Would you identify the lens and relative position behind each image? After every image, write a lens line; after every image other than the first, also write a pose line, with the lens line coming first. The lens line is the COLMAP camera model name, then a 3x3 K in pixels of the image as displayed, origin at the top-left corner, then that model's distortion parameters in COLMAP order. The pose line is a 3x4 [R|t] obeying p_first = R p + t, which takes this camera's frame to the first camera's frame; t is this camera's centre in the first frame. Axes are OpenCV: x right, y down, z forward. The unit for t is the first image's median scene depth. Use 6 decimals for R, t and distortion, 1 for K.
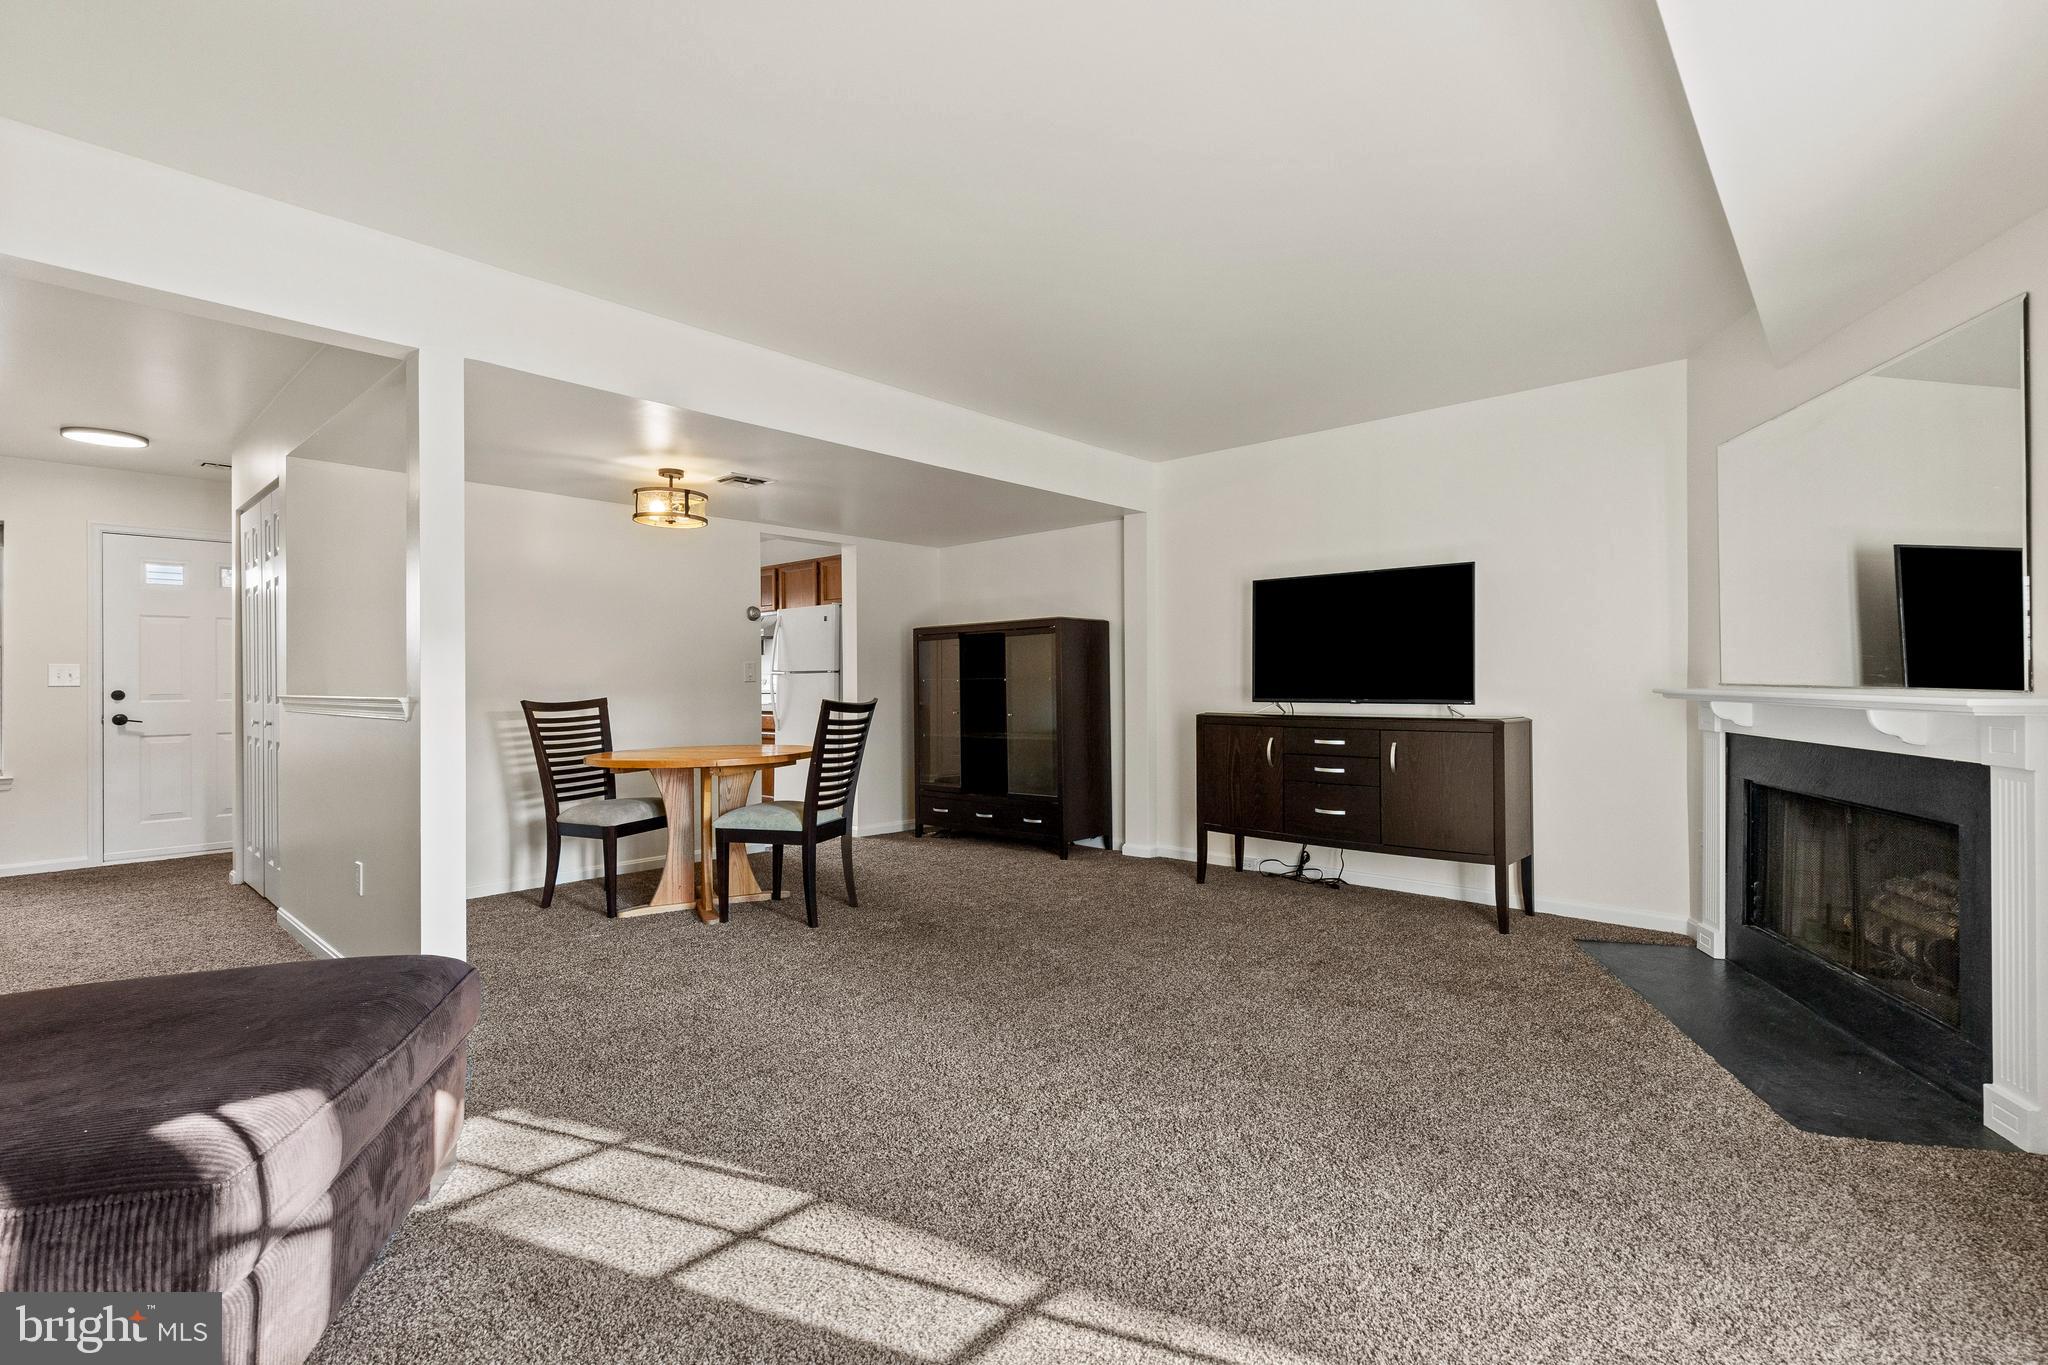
lens RADIAL K [[910.5, 0, 1033.4], [0, 910.5, 676.7], [0, 0, 1]] dist [0.001999, 0.000280]
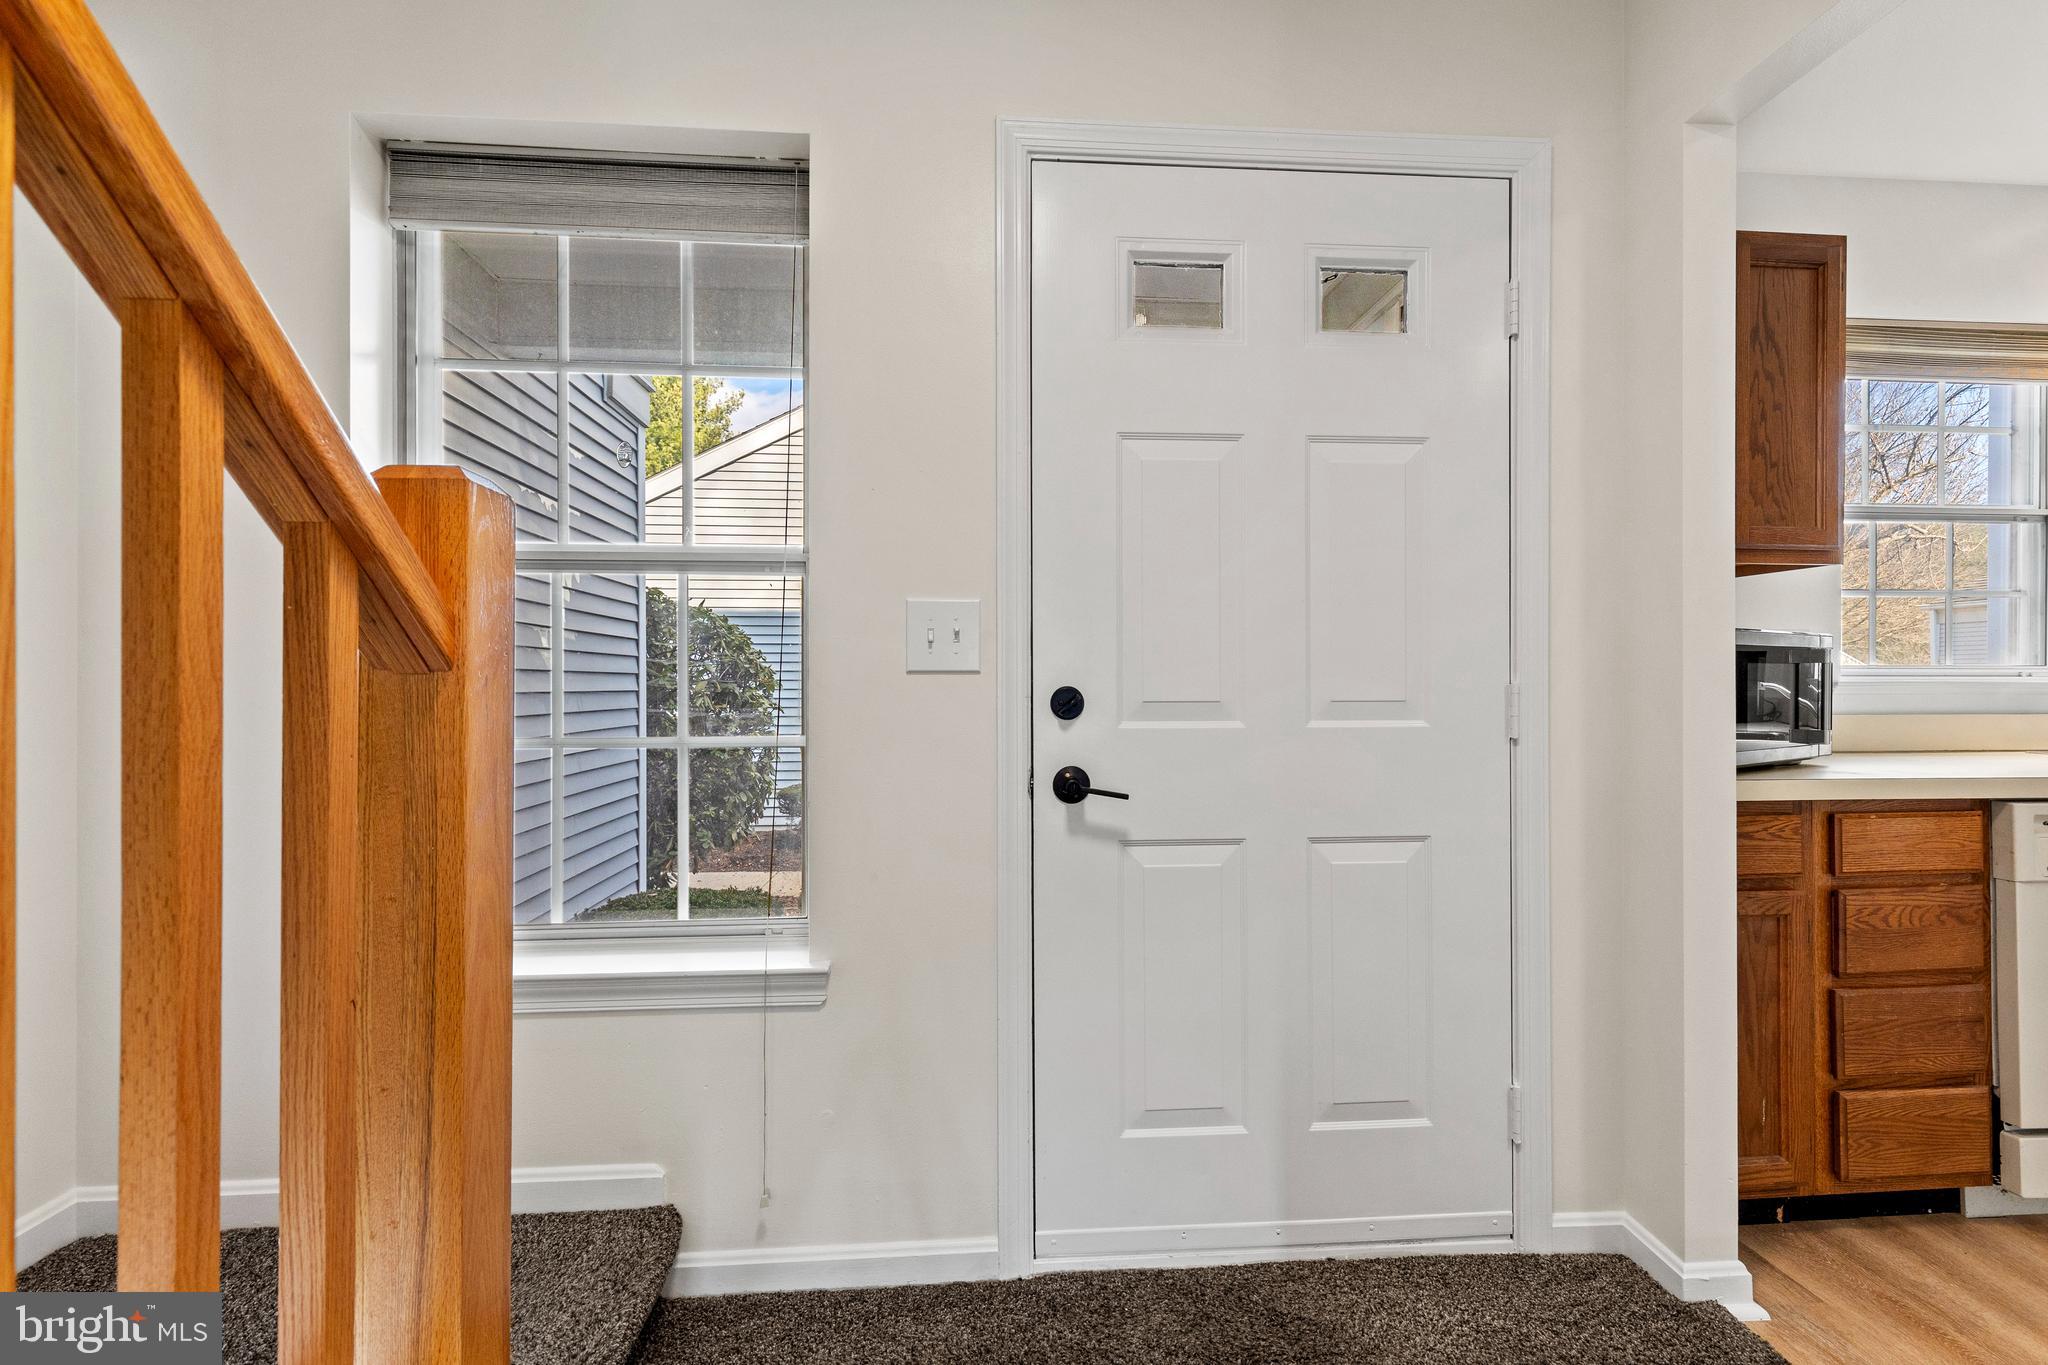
lens RADIAL K [[998.2, 0, 1024.0], [0, 998.2, 682.5], [0, 0, 1]] dist [-0.010691, -0.000281]
pose [[0.730562, -0.003167, -0.682839, -0.790258], [0.002916, 0.999995, -0.001519, 0.014041], [0.682840, -0.000881, 0.730568, 0.751921]]
